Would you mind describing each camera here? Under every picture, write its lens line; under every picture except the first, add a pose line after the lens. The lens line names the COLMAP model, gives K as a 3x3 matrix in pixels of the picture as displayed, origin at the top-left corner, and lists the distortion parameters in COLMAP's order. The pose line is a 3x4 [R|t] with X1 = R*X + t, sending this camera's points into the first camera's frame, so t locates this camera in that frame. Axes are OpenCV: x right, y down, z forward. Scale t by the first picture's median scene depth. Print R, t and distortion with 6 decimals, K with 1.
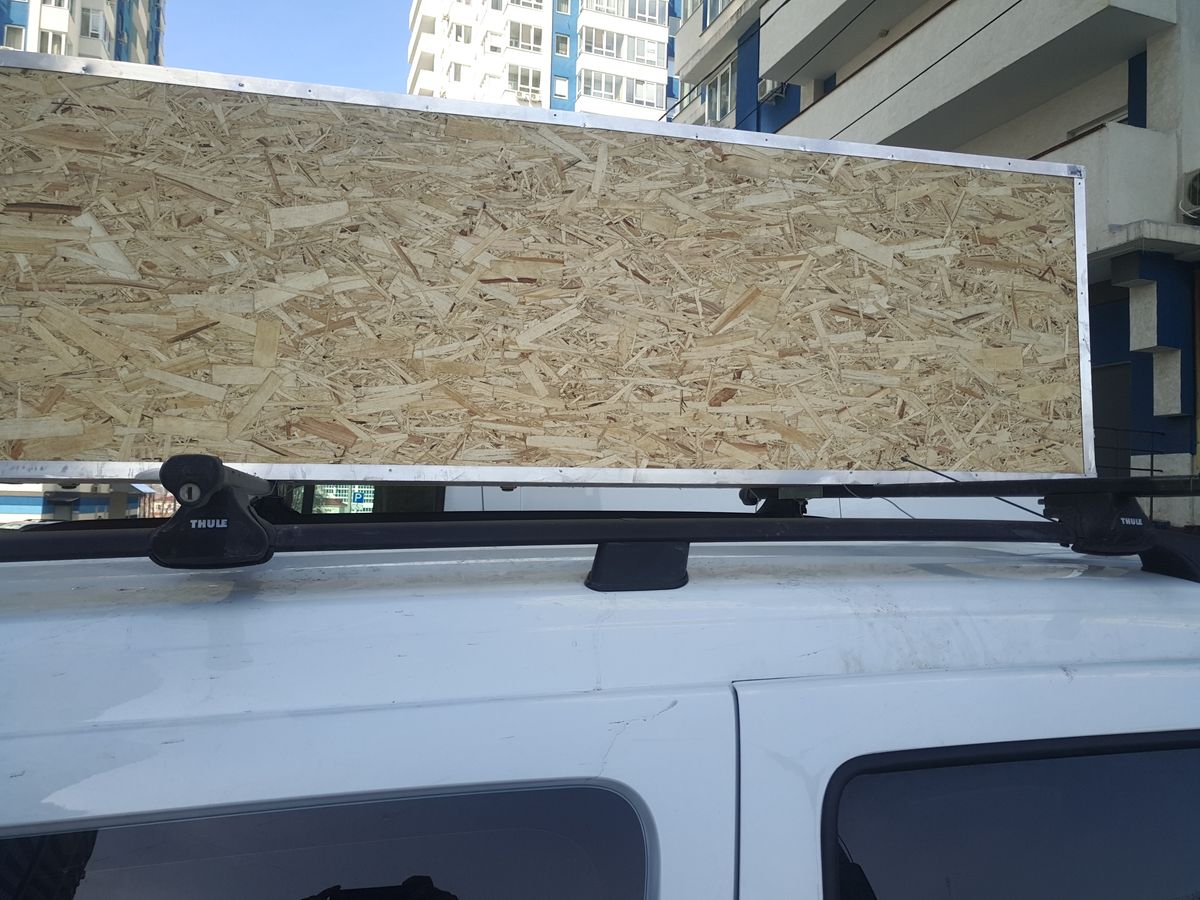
lens RADIAL K [[922.6, 0, 595.0], [0, 922.6, 448.7], [0, 0, 1]] dist [0.022704, -0.016137]
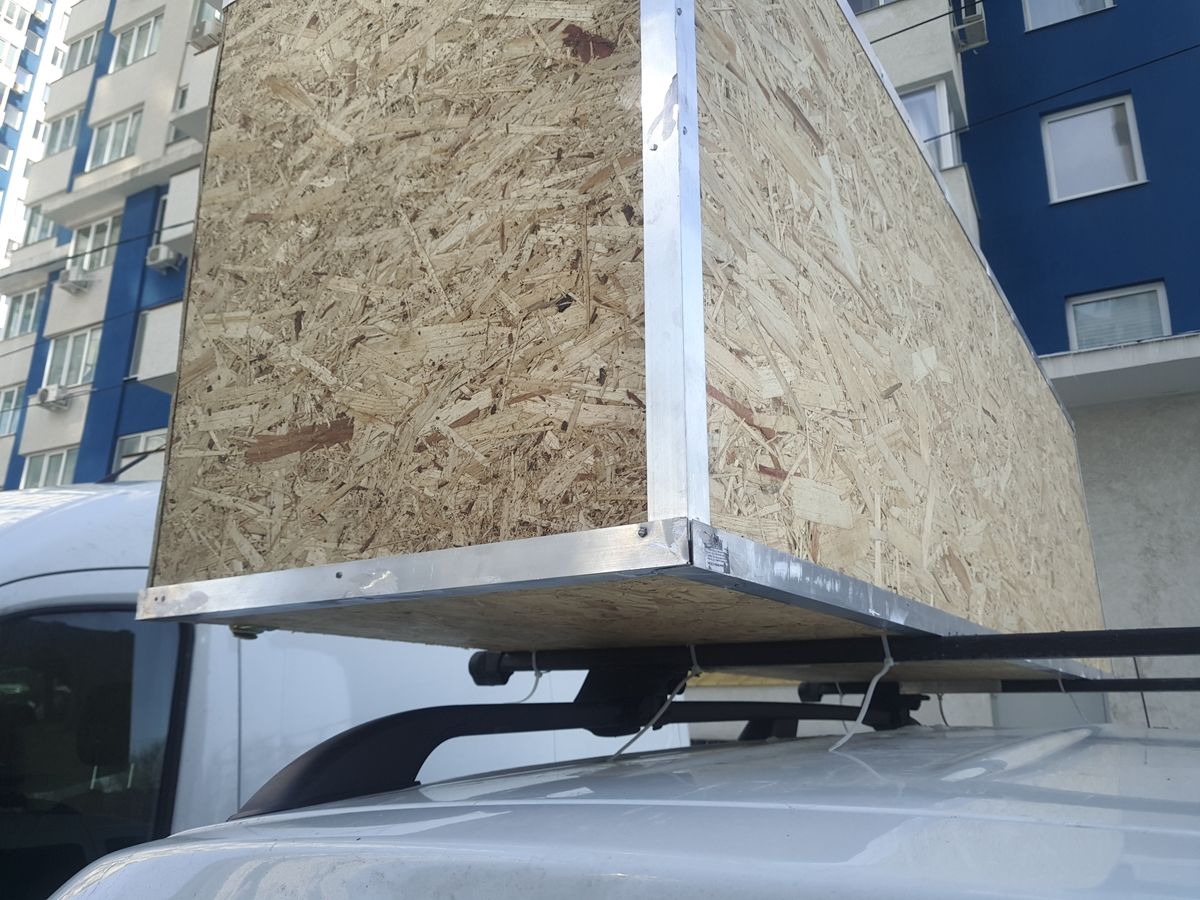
lens RADIAL K [[922.6, 0, 609.1], [0, 922.6, 447.6], [0, 0, 1]] dist [0.022704, -0.016137]
pose [[0.735139, 0.193418, 0.649739, -0.935607], [-0.045649, 0.970383, -0.237221, 0.065567], [-0.676378, 0.144731, 0.722195, 0.658968]]
